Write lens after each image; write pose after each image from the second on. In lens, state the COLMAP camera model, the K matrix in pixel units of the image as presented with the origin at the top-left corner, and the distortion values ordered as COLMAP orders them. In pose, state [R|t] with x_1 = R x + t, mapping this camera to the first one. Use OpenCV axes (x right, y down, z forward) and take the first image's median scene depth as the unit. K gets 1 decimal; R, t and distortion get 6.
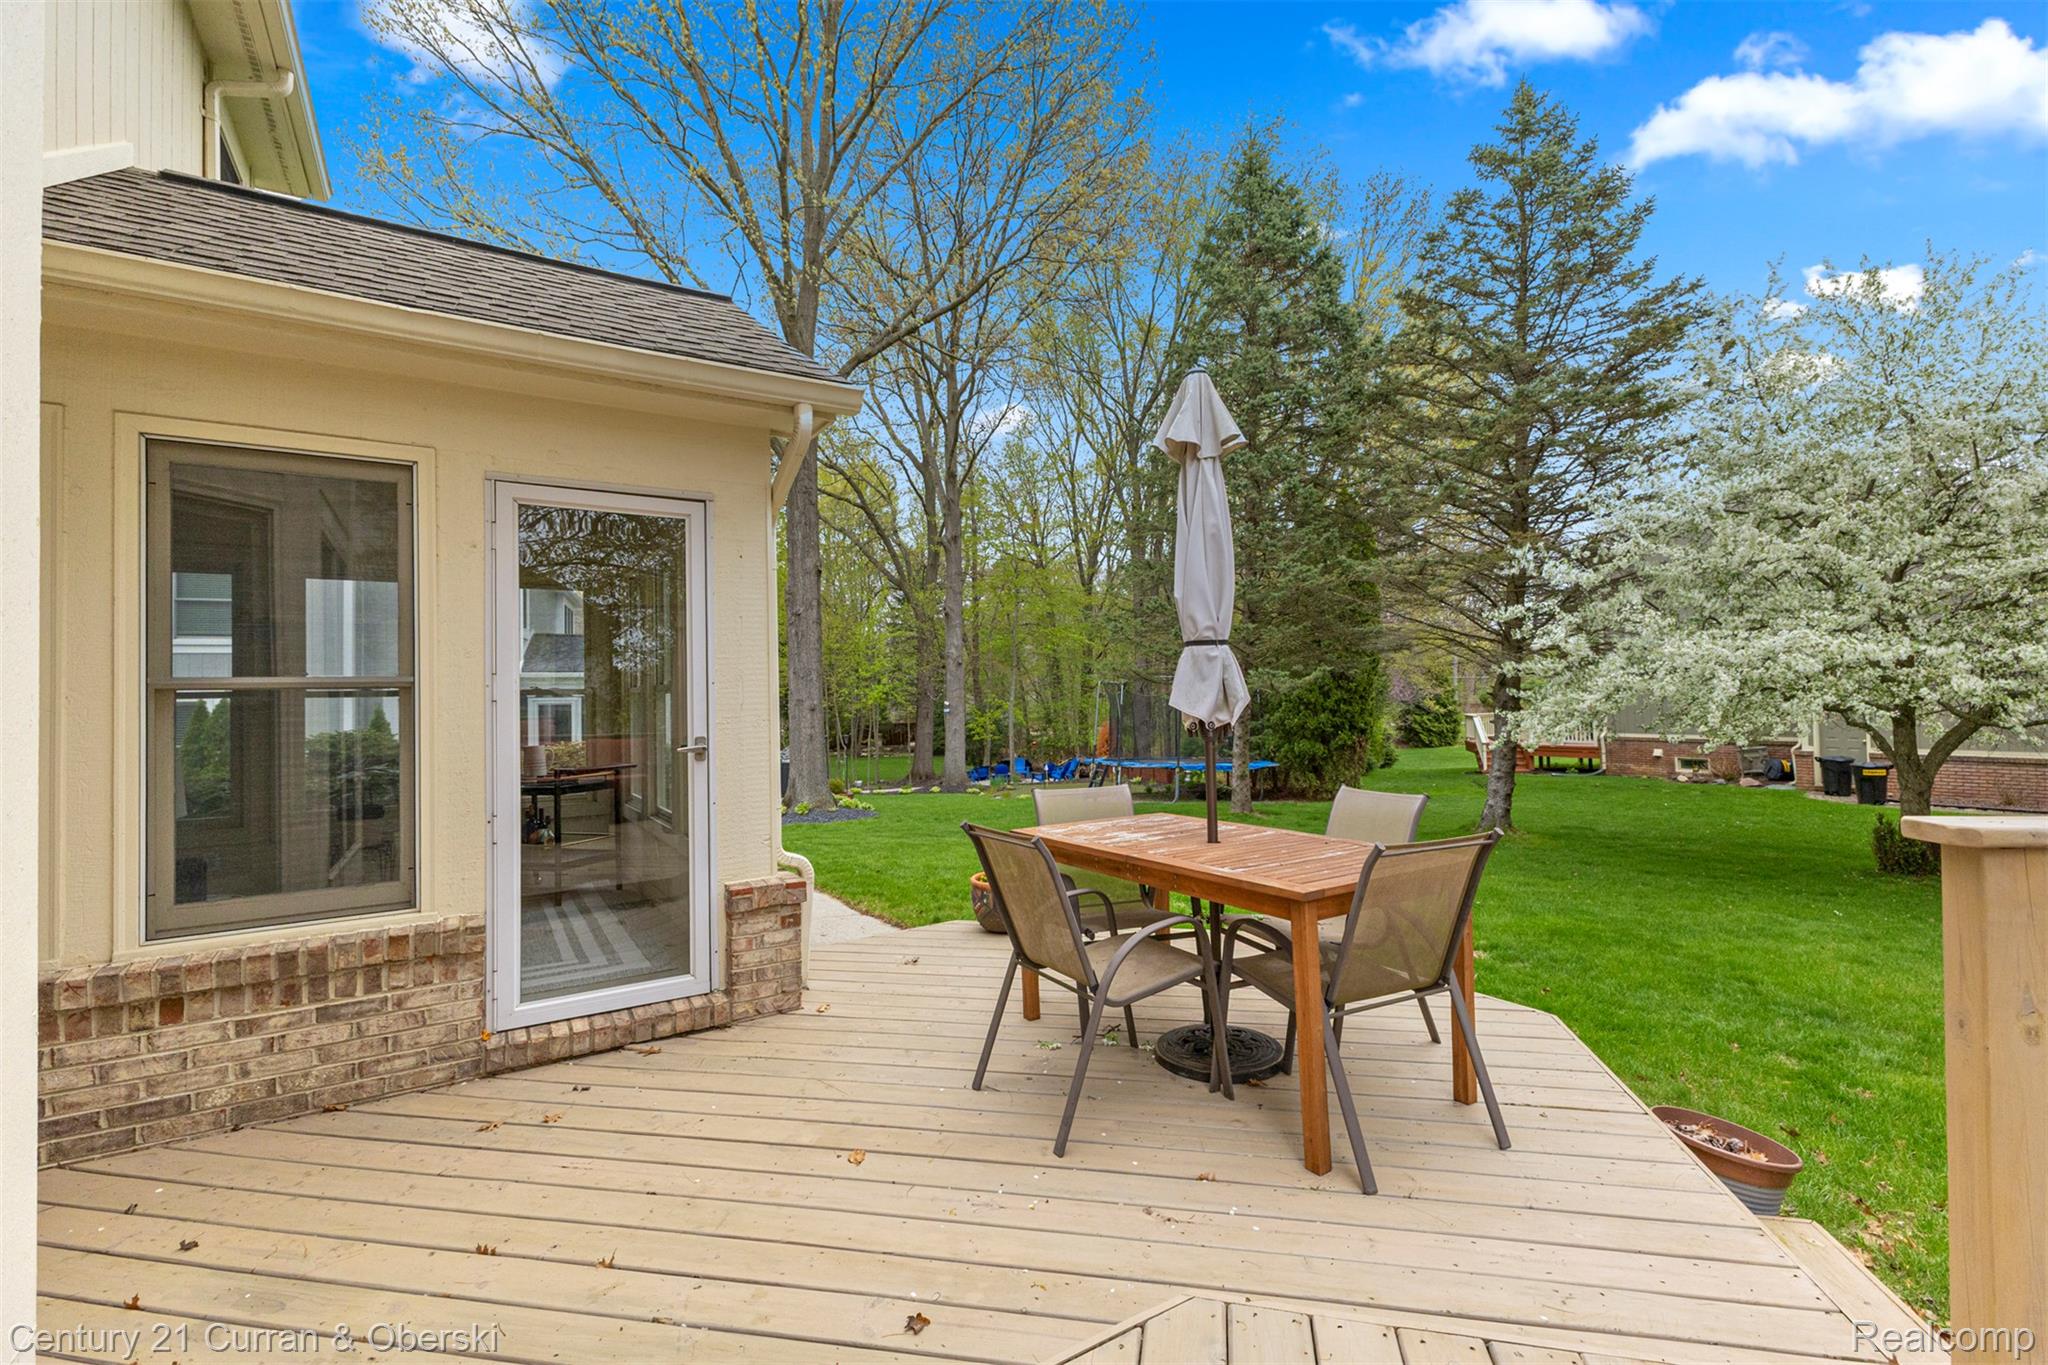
lens RADIAL K [[897.0, 0, 1025.6], [0, 897.0, 667.4], [0, 0, 1]] dist [0.017402, -0.000332]
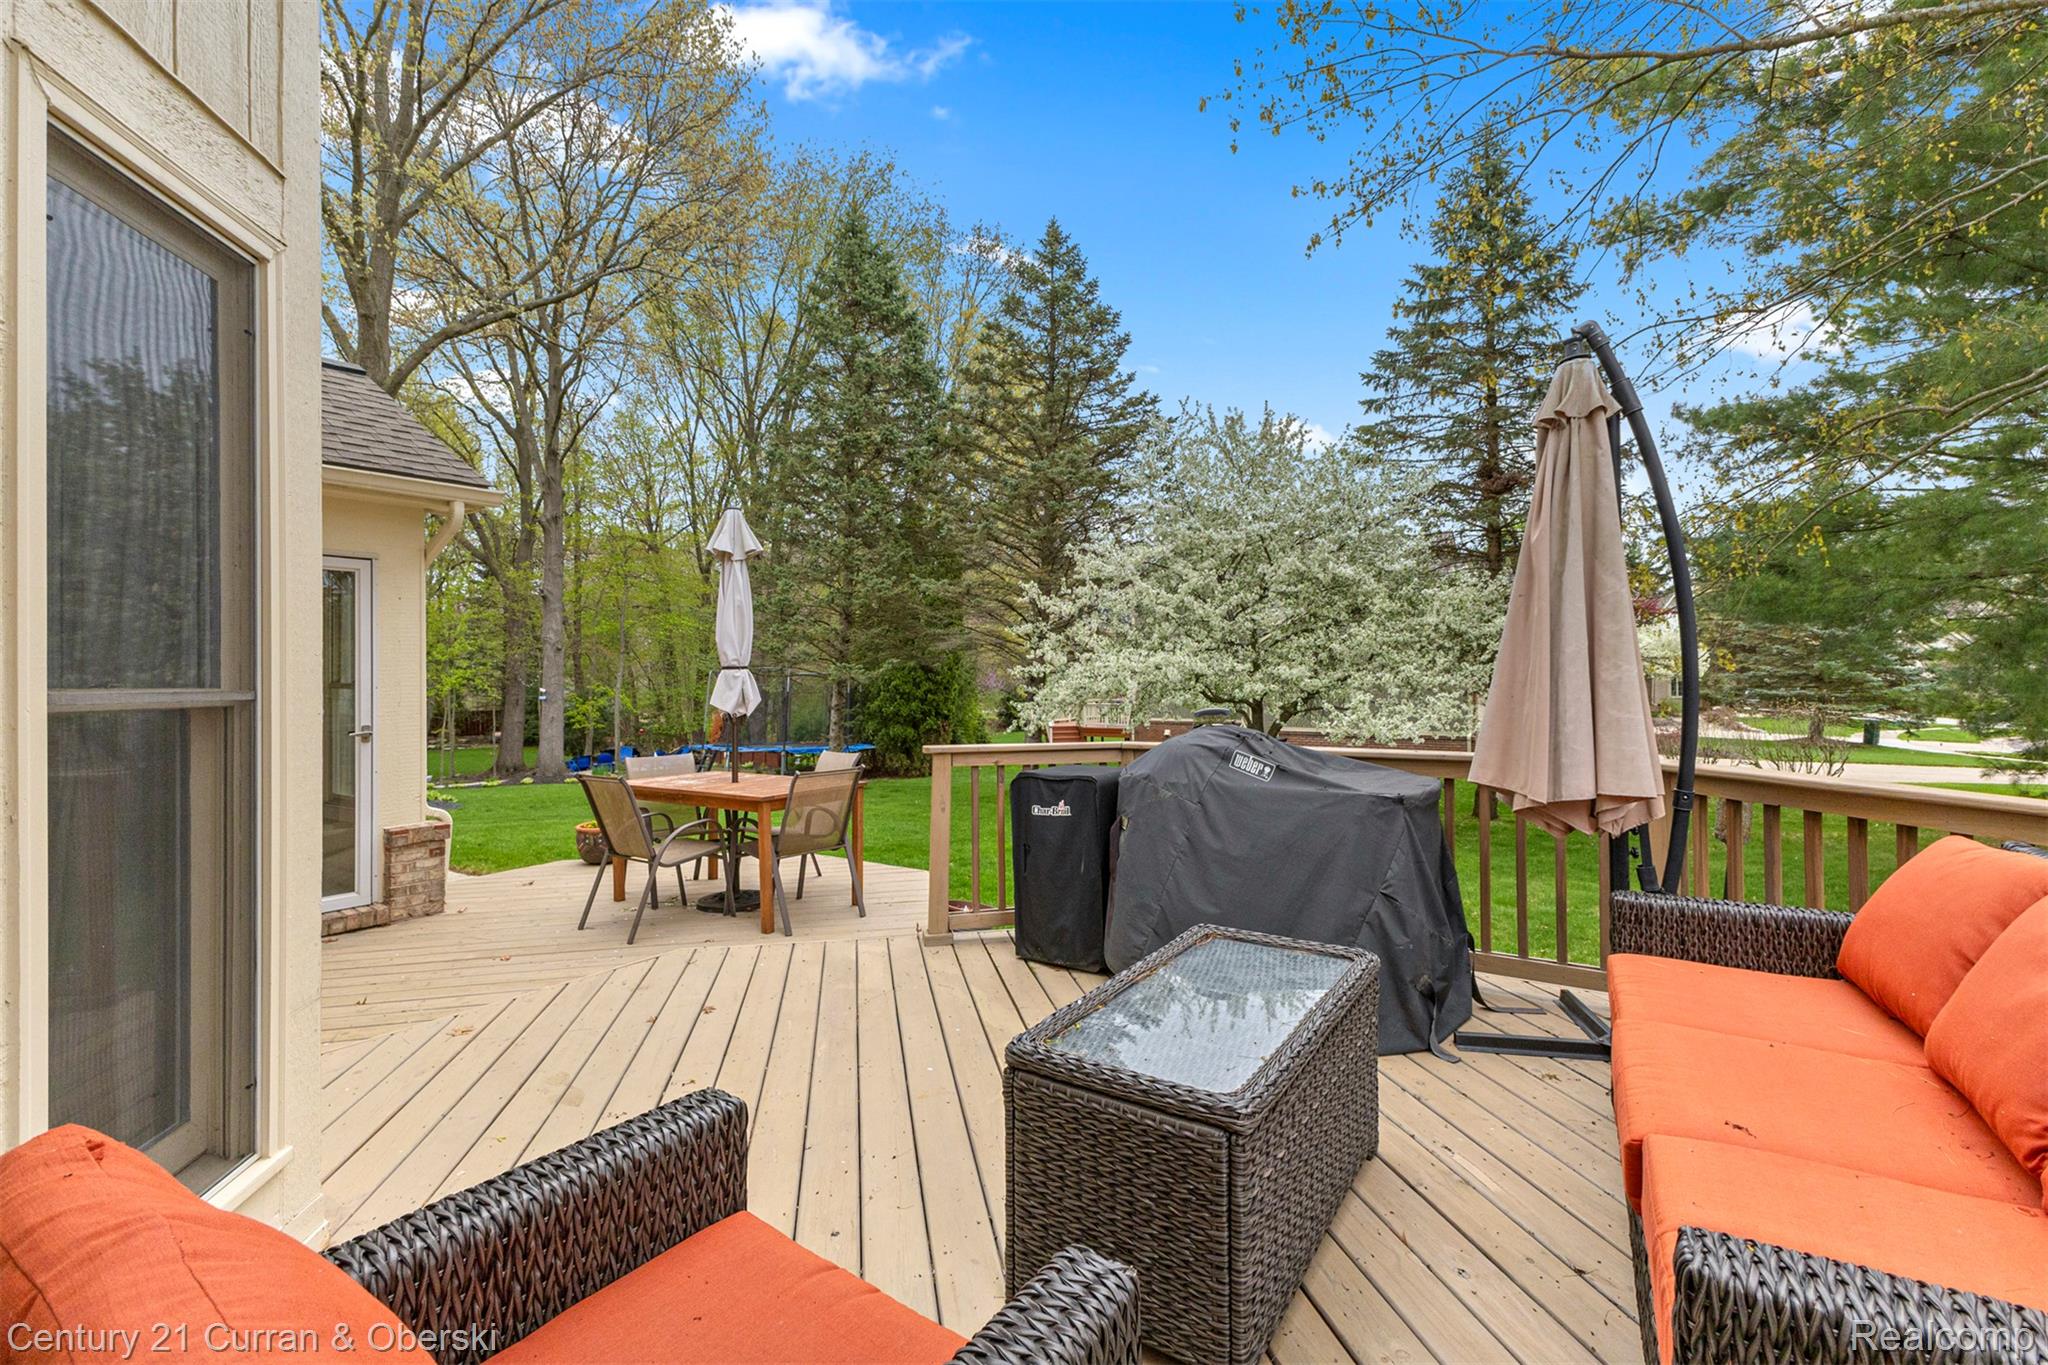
lens RADIAL K [[897.0, 0, 1025.6], [0, 897.0, 667.4], [0, 0, 1]] dist [0.017402, -0.000332]
pose [[0.917939, 0.017120, 0.396351, 0.005260], [-0.023105, 0.999680, 0.010332, -0.010330], [-0.396047, -0.018641, 0.918041, -0.139906]]
